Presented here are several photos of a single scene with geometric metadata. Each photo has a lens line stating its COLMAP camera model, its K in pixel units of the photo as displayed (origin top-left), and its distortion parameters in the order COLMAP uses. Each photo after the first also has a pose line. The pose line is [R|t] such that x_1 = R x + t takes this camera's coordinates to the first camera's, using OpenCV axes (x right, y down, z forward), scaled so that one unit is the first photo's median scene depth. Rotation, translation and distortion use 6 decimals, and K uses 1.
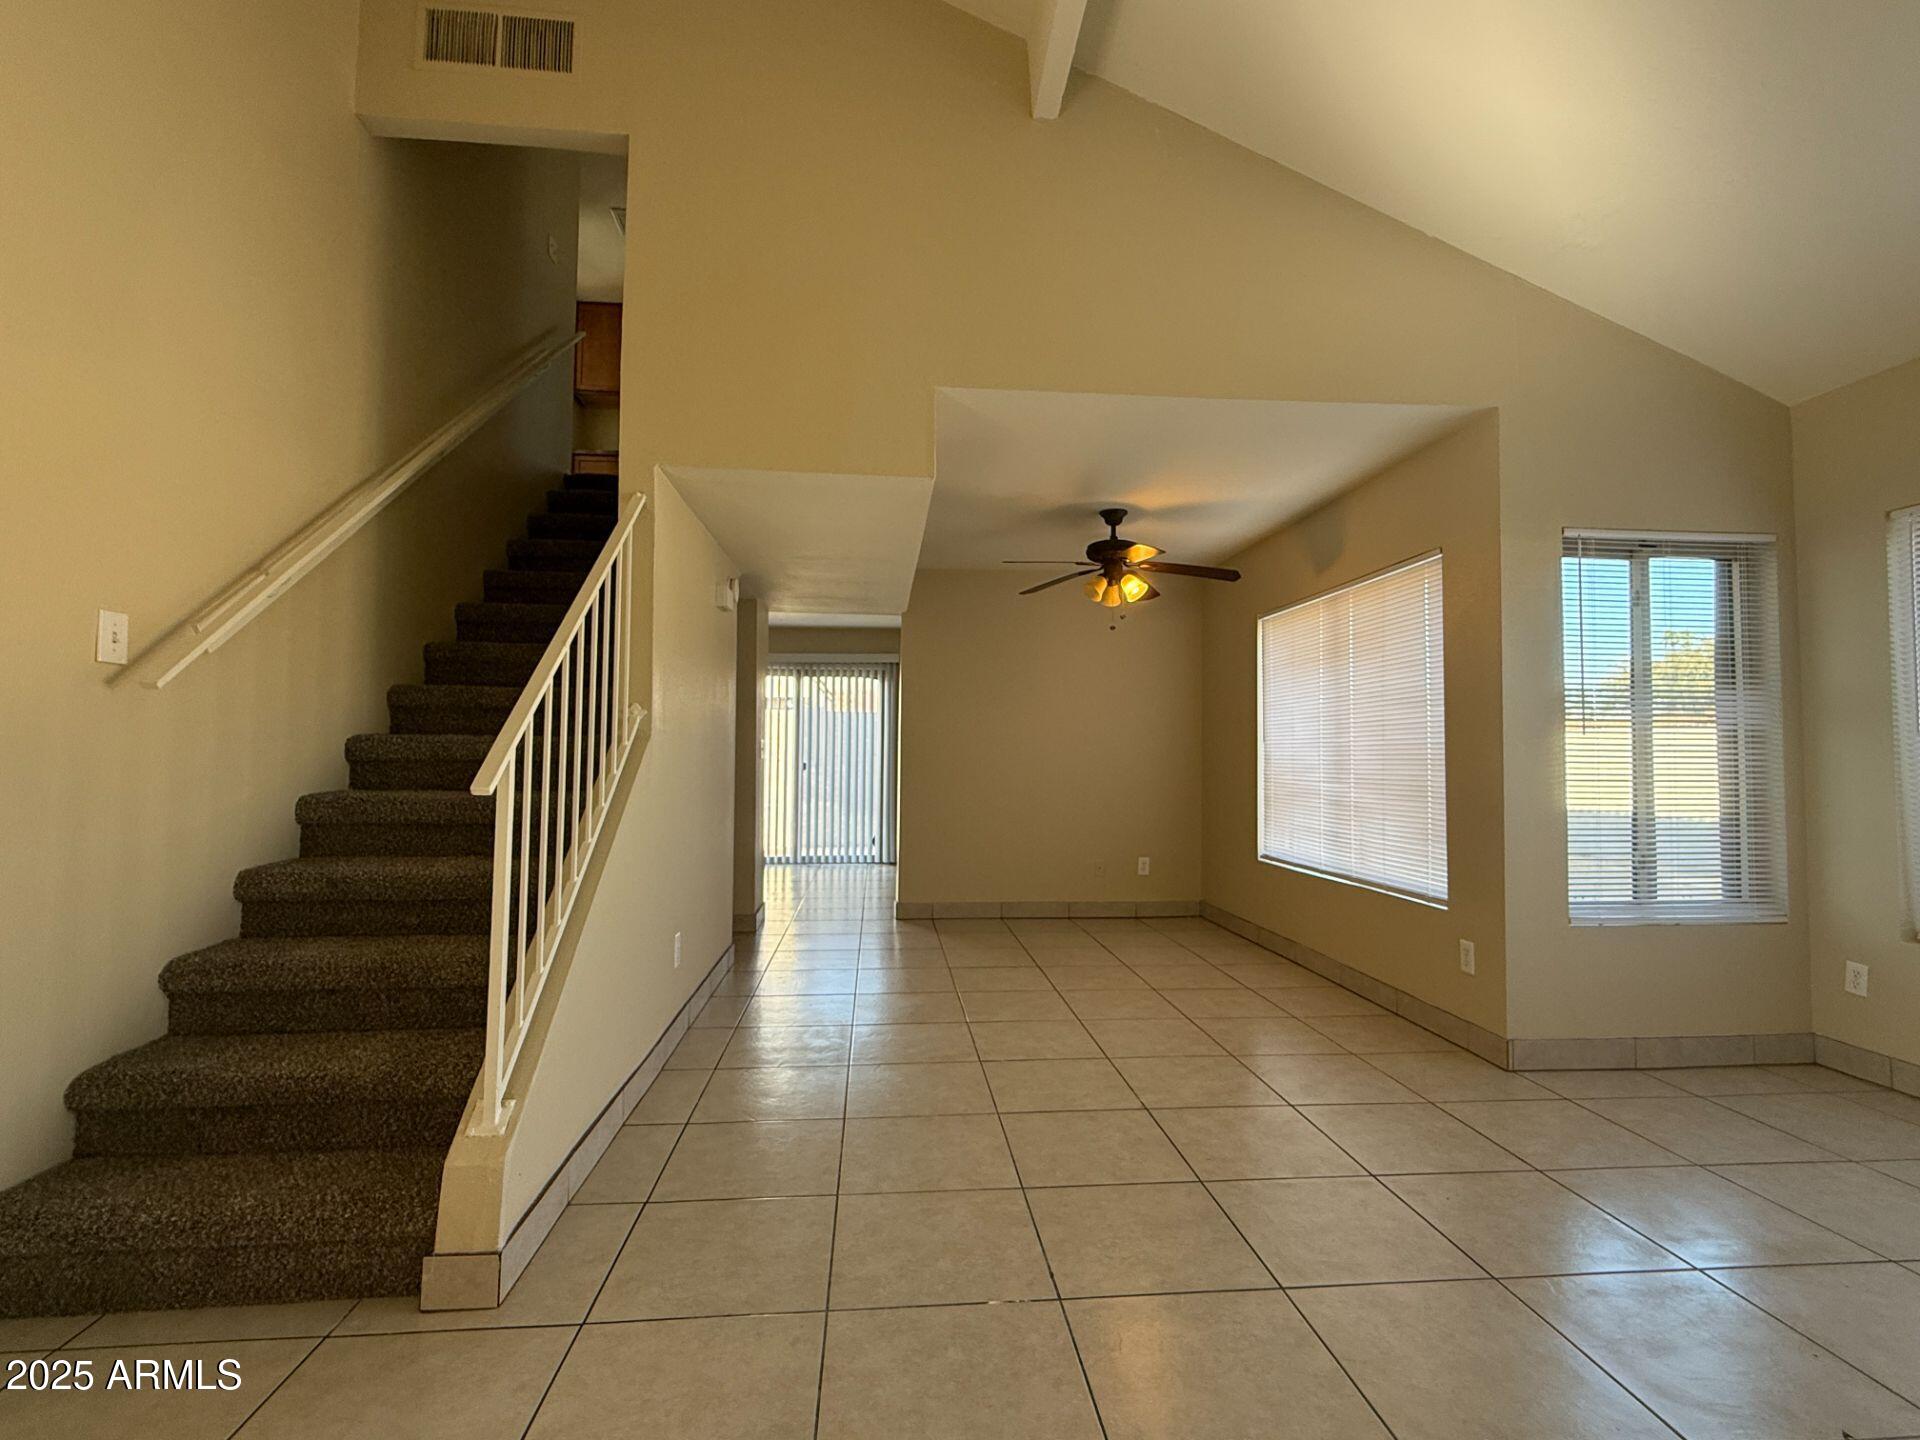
lens RADIAL K [[880.9, 0, 963.7], [0, 880.9, 718.0], [0, 0, 1]] dist [-0.001929, 0.001271]
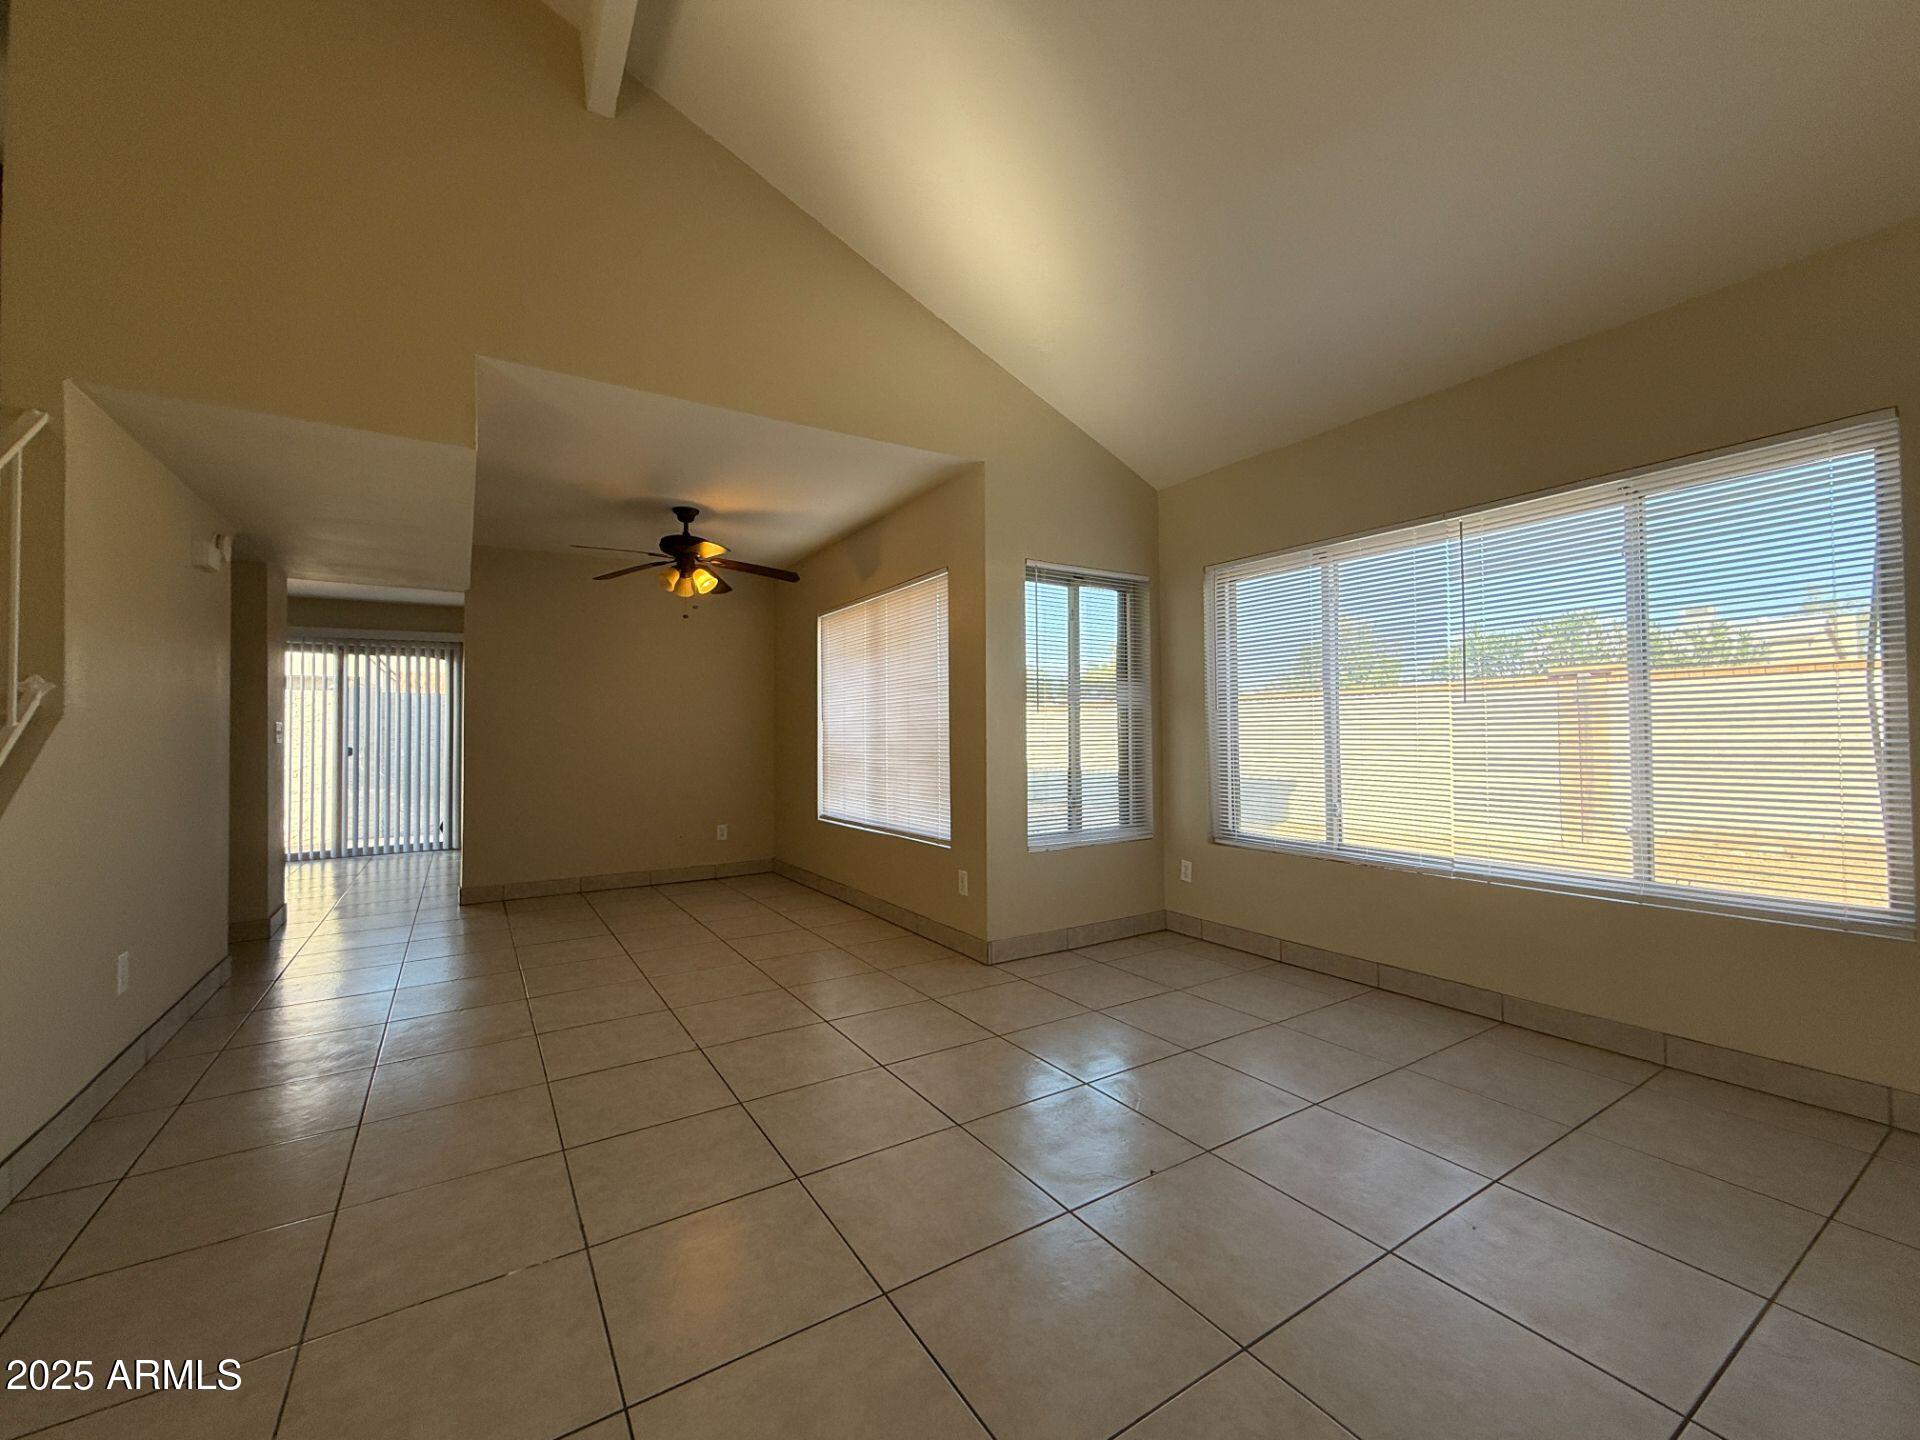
lens RADIAL K [[766.3, 0, 955.6], [0, 766.3, 719.2], [0, 0, 1]] dist [-0.002083, 0.001079]
pose [[0.889961, -0.006034, 0.455996, 0.046528], [-0.003922, 0.999774, 0.020883, 0.005140], [-0.456019, -0.020373, 0.889737, 0.000377]]
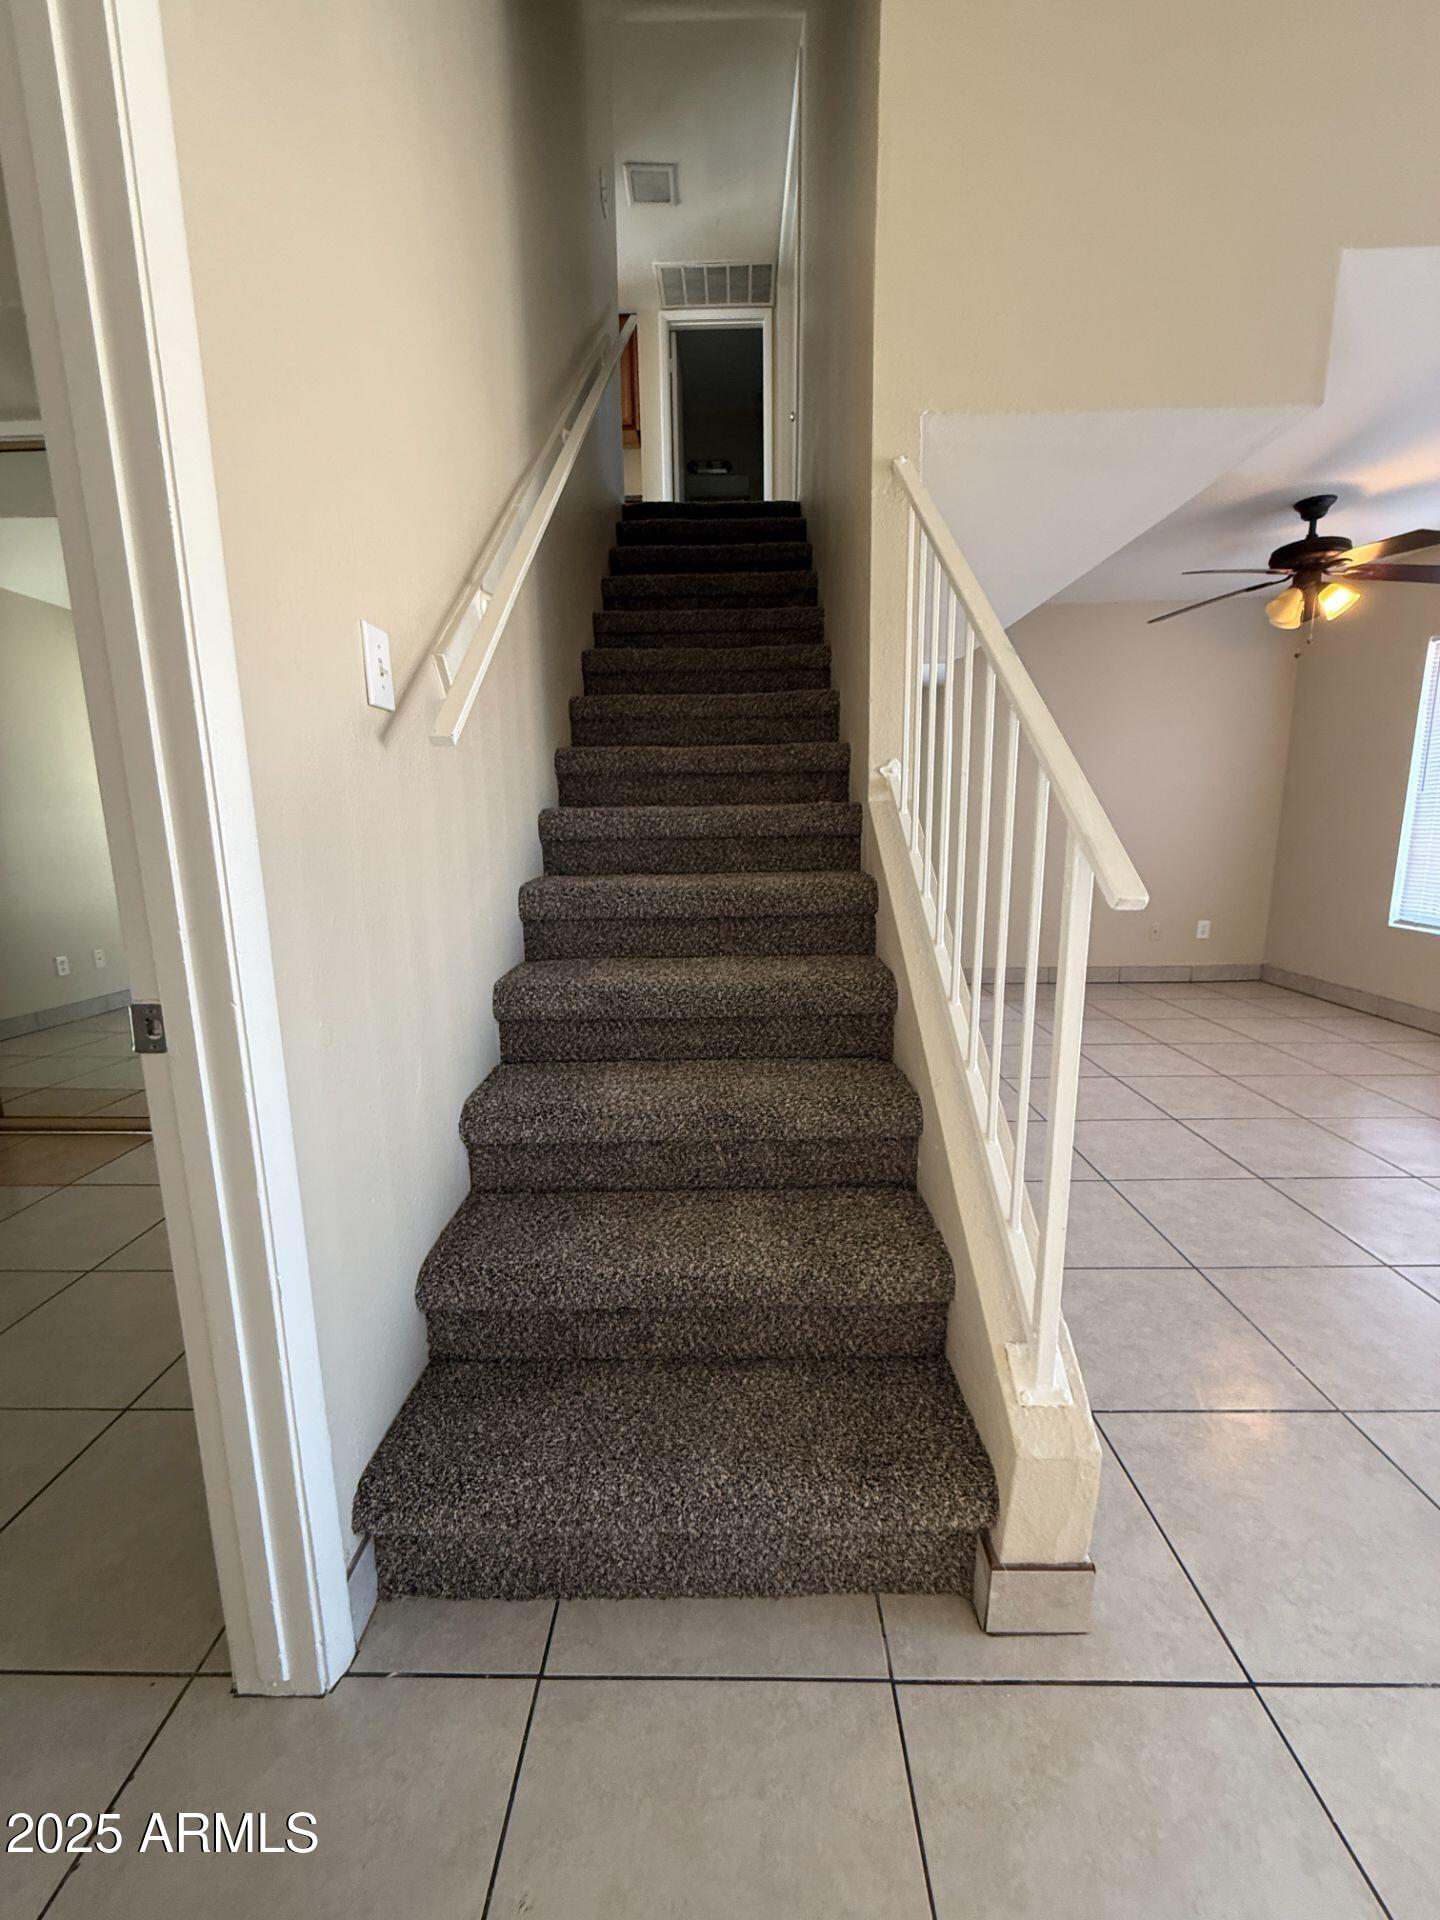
lens RADIAL K [[766.3, 0, 733.1], [0, 766.3, 948.6], [0, 0, 1]] dist [-0.002083, 0.001079]
pose [[0.993527, -0.005996, -0.113441, -0.381830], [0.029779, 0.977430, 0.209151, 0.001442], [0.109626, -0.211176, 0.971281, 0.254645]]
